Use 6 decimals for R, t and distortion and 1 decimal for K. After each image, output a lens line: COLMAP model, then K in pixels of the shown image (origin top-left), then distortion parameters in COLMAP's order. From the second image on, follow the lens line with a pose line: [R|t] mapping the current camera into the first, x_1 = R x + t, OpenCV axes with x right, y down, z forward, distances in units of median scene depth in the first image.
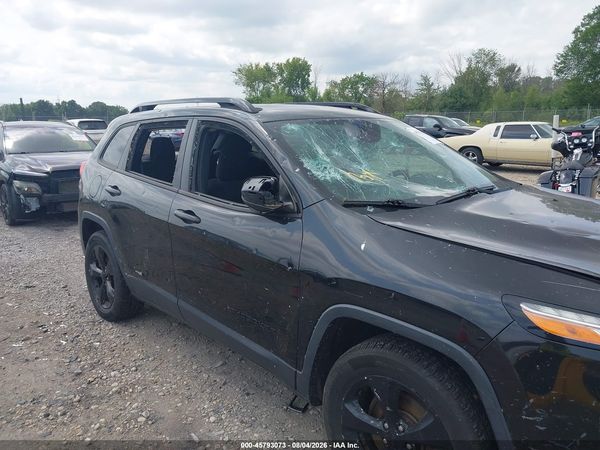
lens RADIAL K [[486.4, 0, 300.0], [0, 486.4, 225.0], [0, 0, 1]] dist [0.003961, -0.000125]
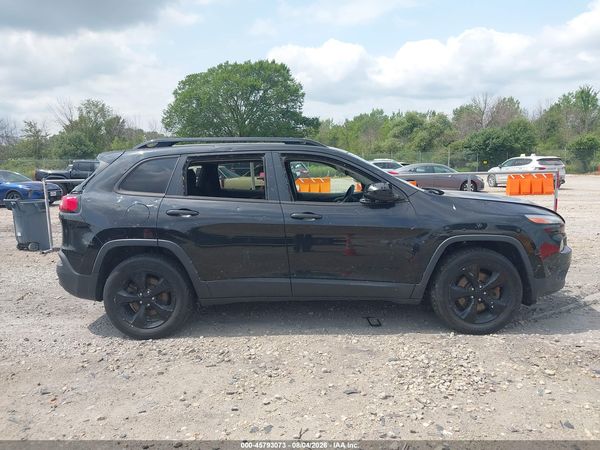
lens RADIAL K [[486.4, 0, 300.0], [0, 486.4, 225.0], [0, 0, 1]] dist [0.003961, -0.000125]
pose [[0.694540, -0.092844, 0.713439, -0.306845], [0.161372, 0.986476, -0.028721, 0.012027], [-0.701123, 0.135078, 0.700129, -0.006988]]
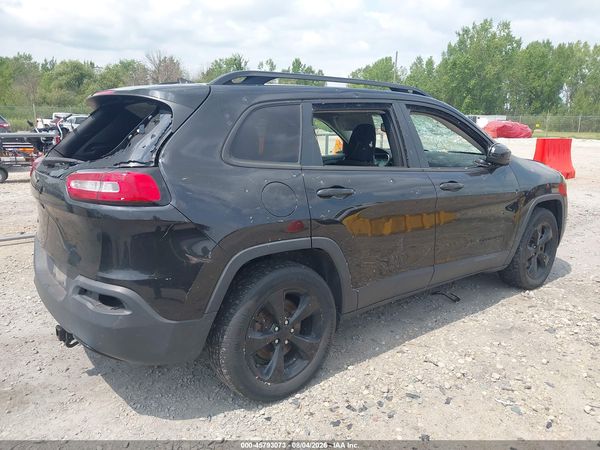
lens RADIAL K [[486.4, 0, 300.0], [0, 486.4, 225.0], [0, 0, 1]] dist [0.003961, -0.000125]
pose [[0.070485, -0.200896, 0.977074, -0.340481], [0.198755, 0.962698, 0.183602, -0.050100], [-0.977511, 0.181257, 0.107785, 0.290467]]
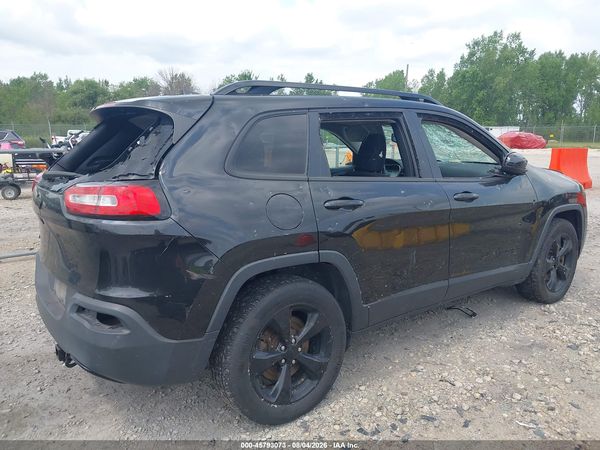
lens RADIAL K [[486.4, 0, 300.0], [0, 486.4, 225.0], [0, 0, 1]] dist [0.003961, -0.000125]
pose [[0.094886, -0.174138, 0.980139, -0.331863], [0.212271, 0.965477, 0.150984, -0.047890], [-0.972593, 0.193729, 0.128575, 0.288974]]
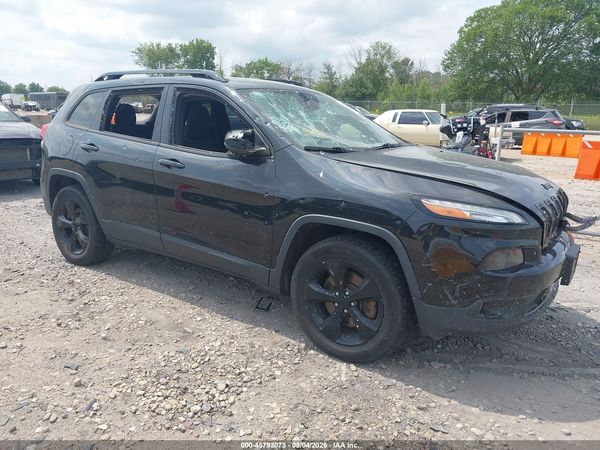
lens RADIAL K [[484.1, 0, 299.6], [0, 484.1, 235.4], [0, 0, 1]] dist [-0.005848, -0.001897]
pose [[0.980833, -0.017431, 0.194070, -0.037611], [0.008053, 0.998766, 0.049012, 0.026548], [-0.194685, -0.046510, 0.979763, -0.072947]]
